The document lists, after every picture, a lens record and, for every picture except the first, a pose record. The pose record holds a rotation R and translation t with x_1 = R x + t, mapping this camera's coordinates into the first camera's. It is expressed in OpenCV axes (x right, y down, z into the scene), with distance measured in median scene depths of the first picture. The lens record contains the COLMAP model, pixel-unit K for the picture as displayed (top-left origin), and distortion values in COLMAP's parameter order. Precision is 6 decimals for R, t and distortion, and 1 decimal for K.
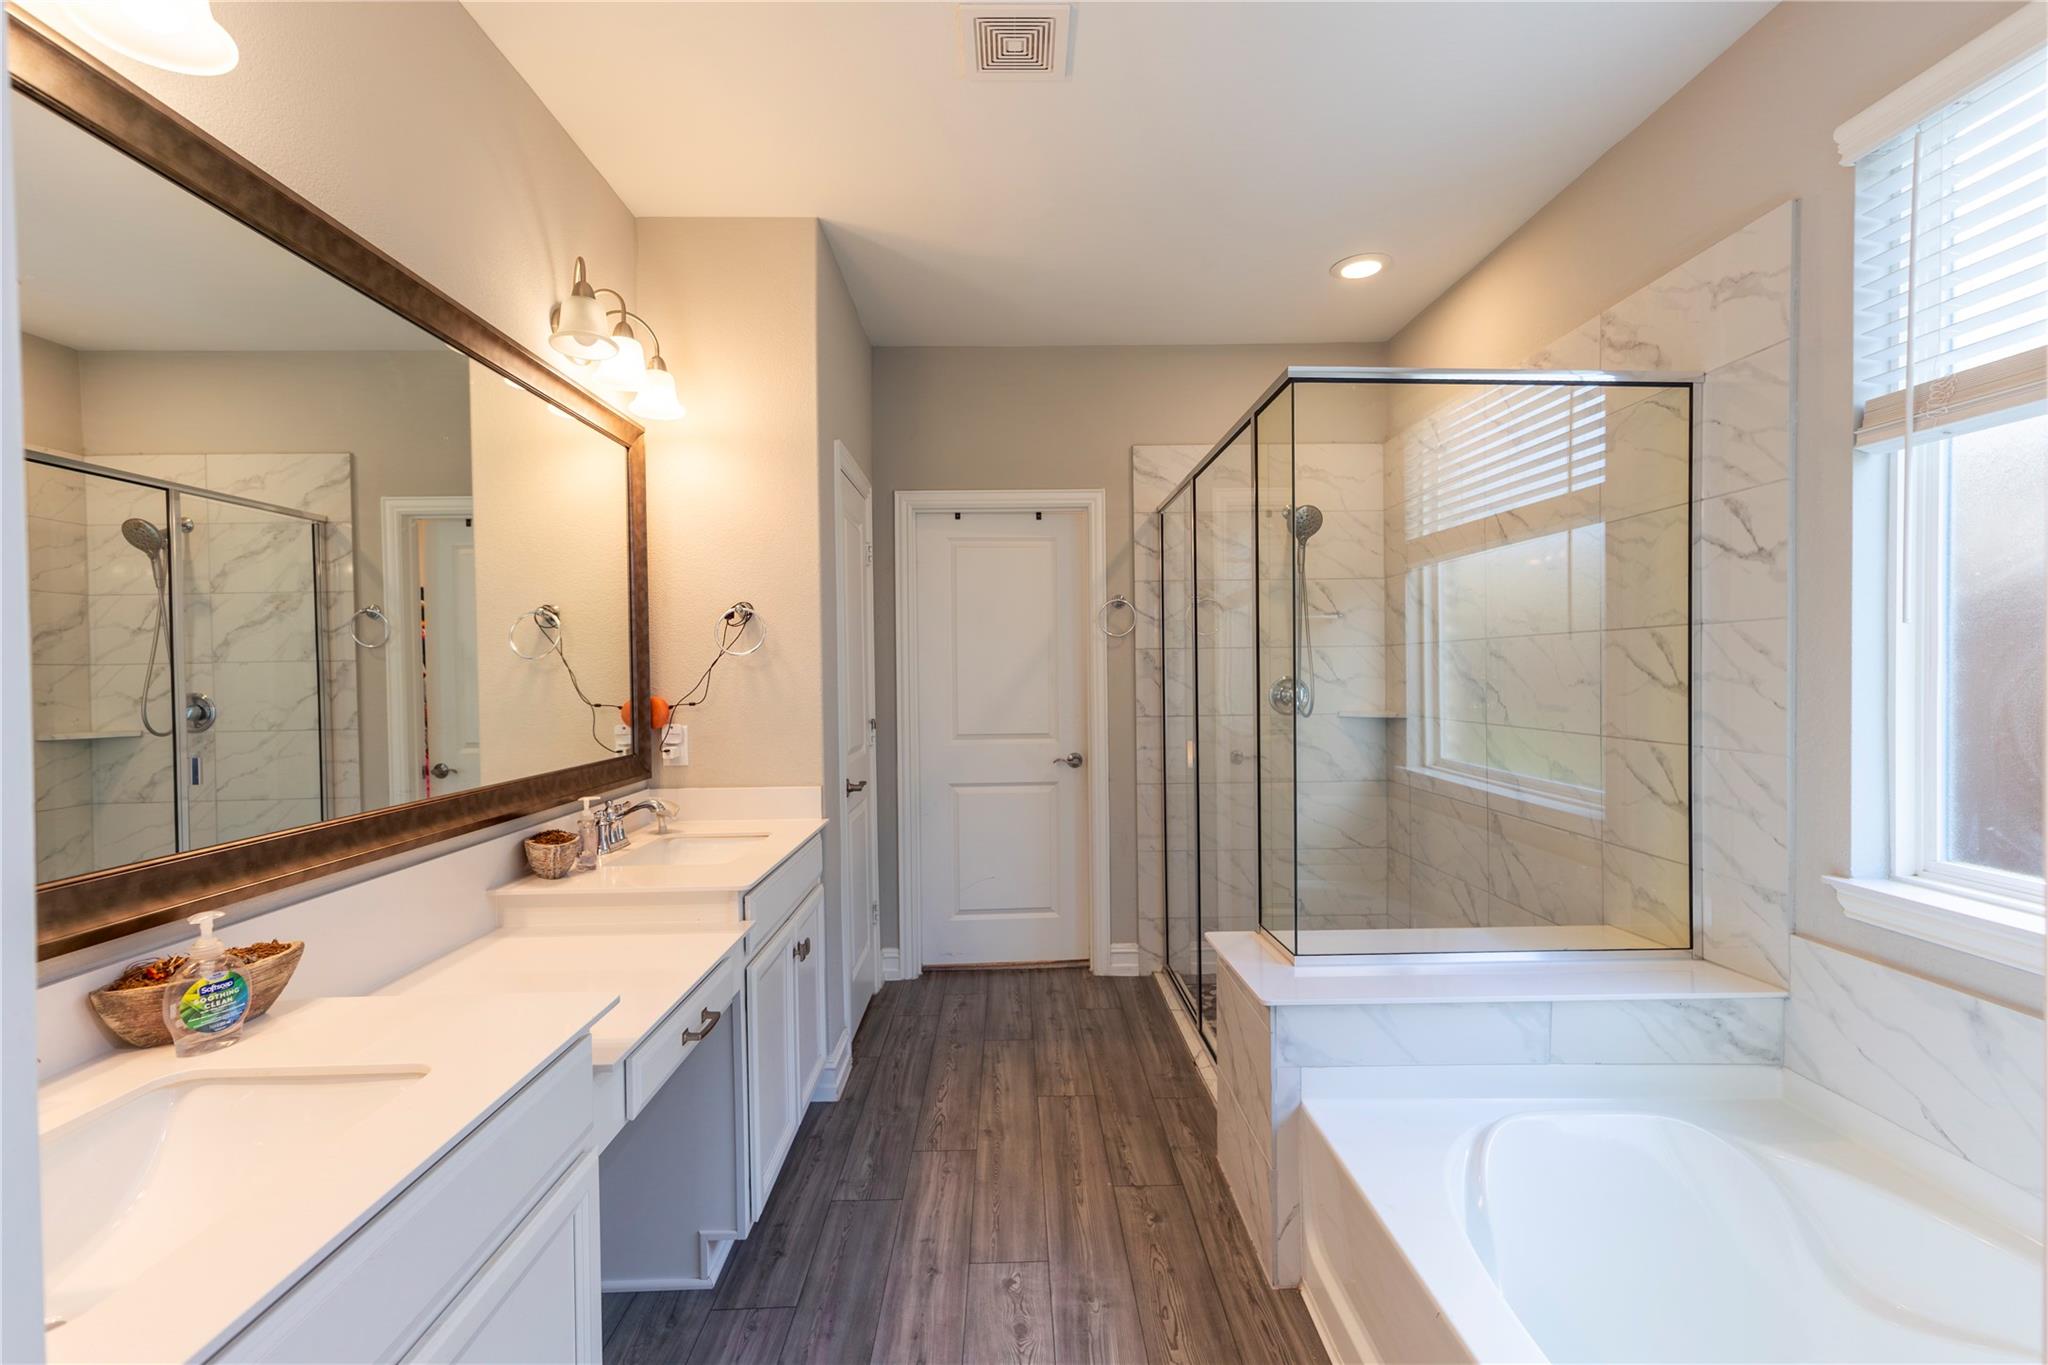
lens RADIAL K [[880.8, 0, 1026.6], [0, 880.8, 683.7], [0, 0, 1]] dist [0.000765, 0.000761]
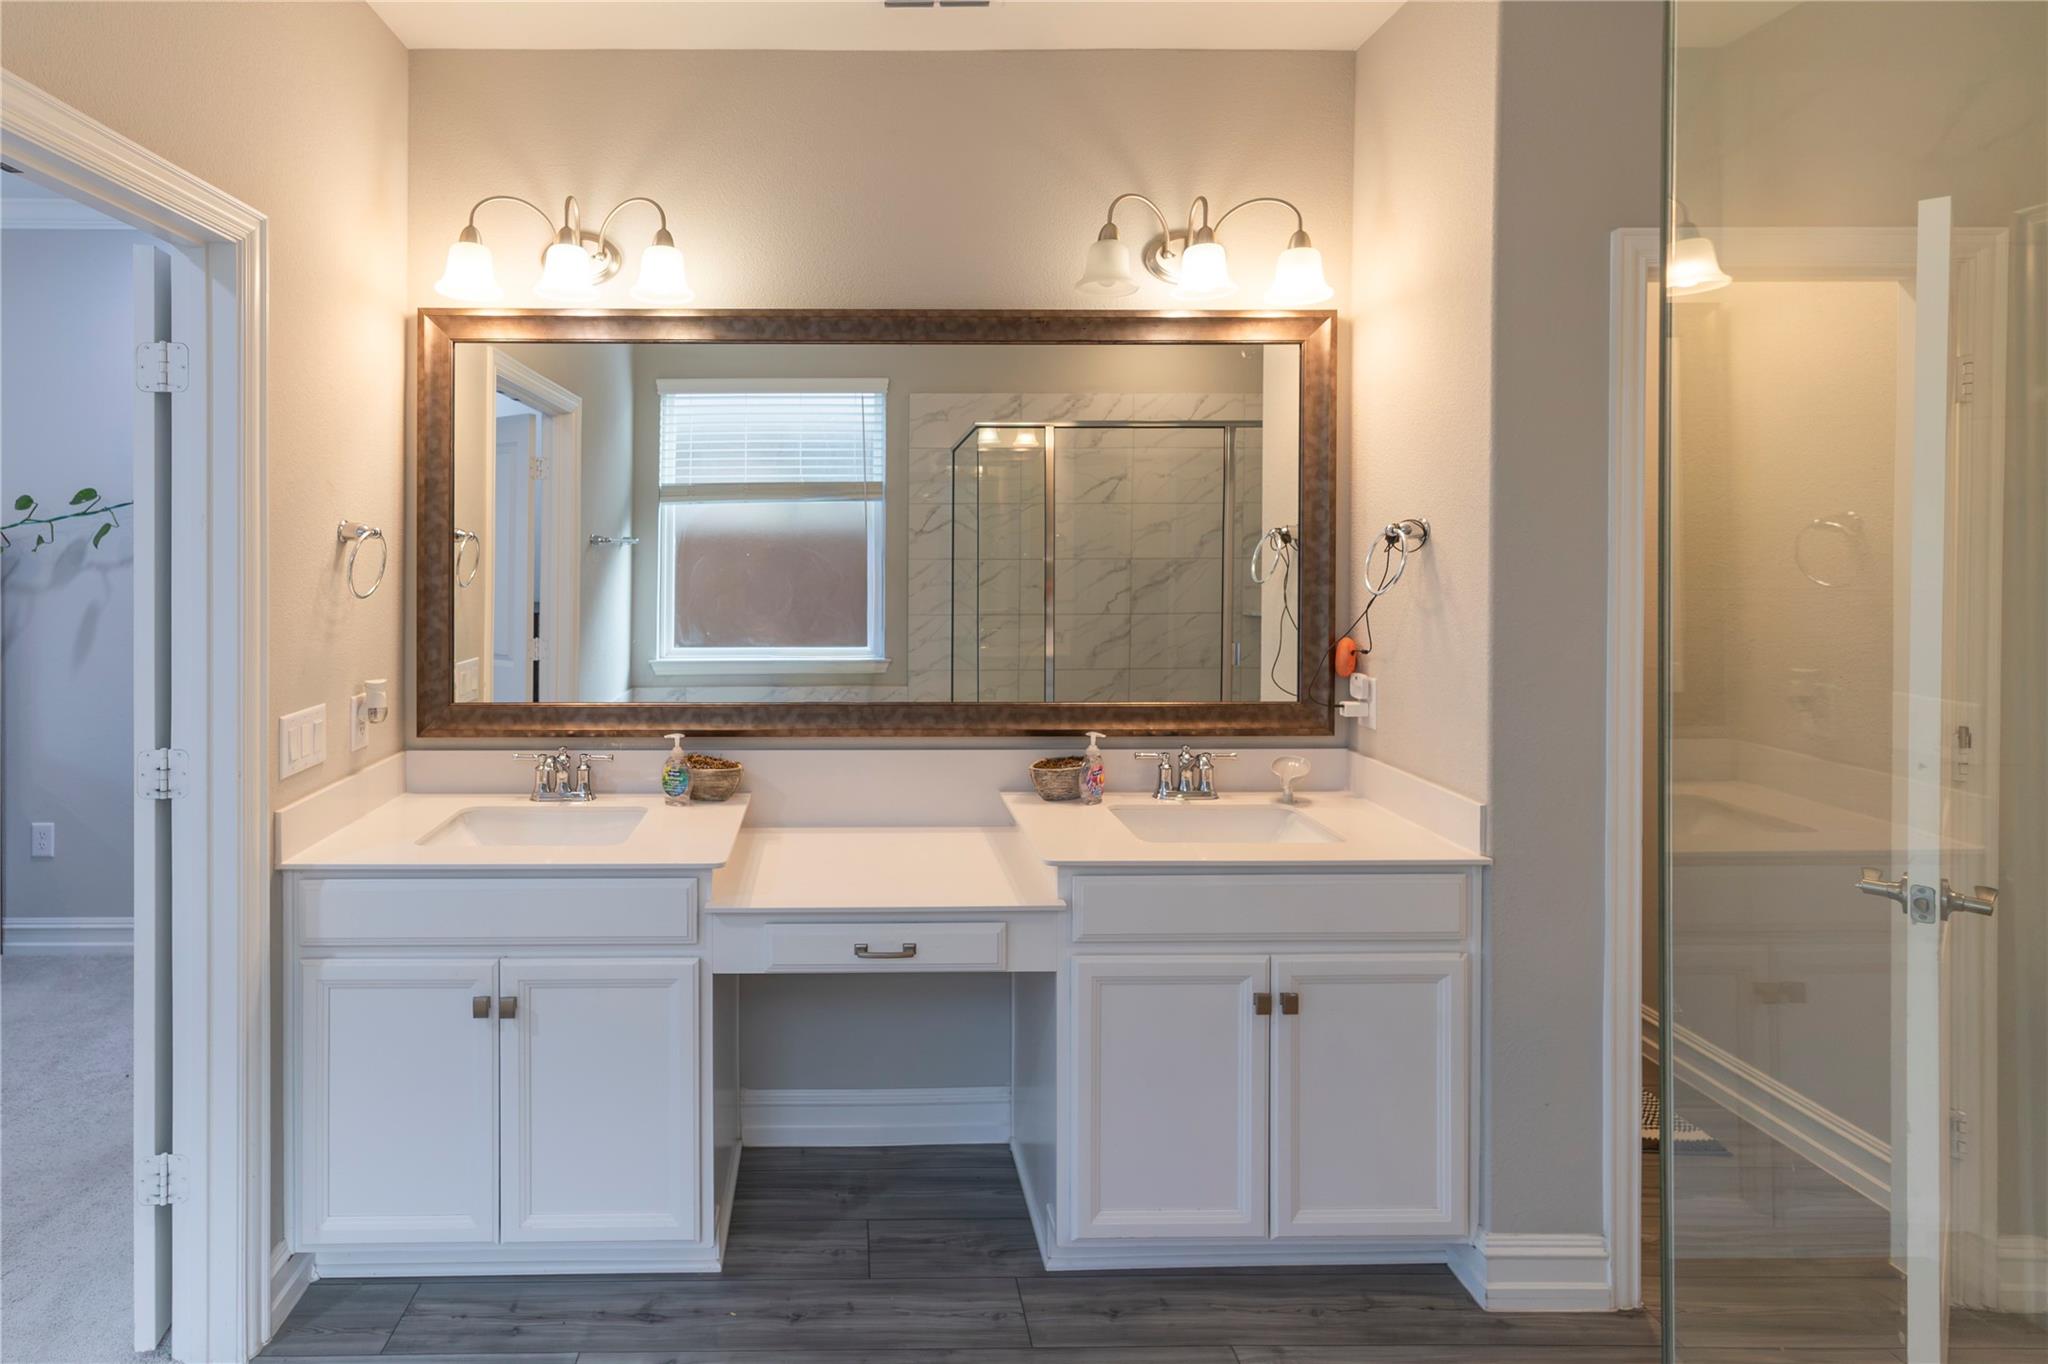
lens RADIAL K [[923.5, 0, 1022.9], [0, 923.5, 674.4], [0, 0, 1]] dist [0.000576, 0.000236]
pose [[0.002839, 0.046829, -0.998899, 0.595615], [-0.023904, 0.998621, 0.046748, 0.009334], [0.999710, 0.023745, 0.003955, 0.962760]]
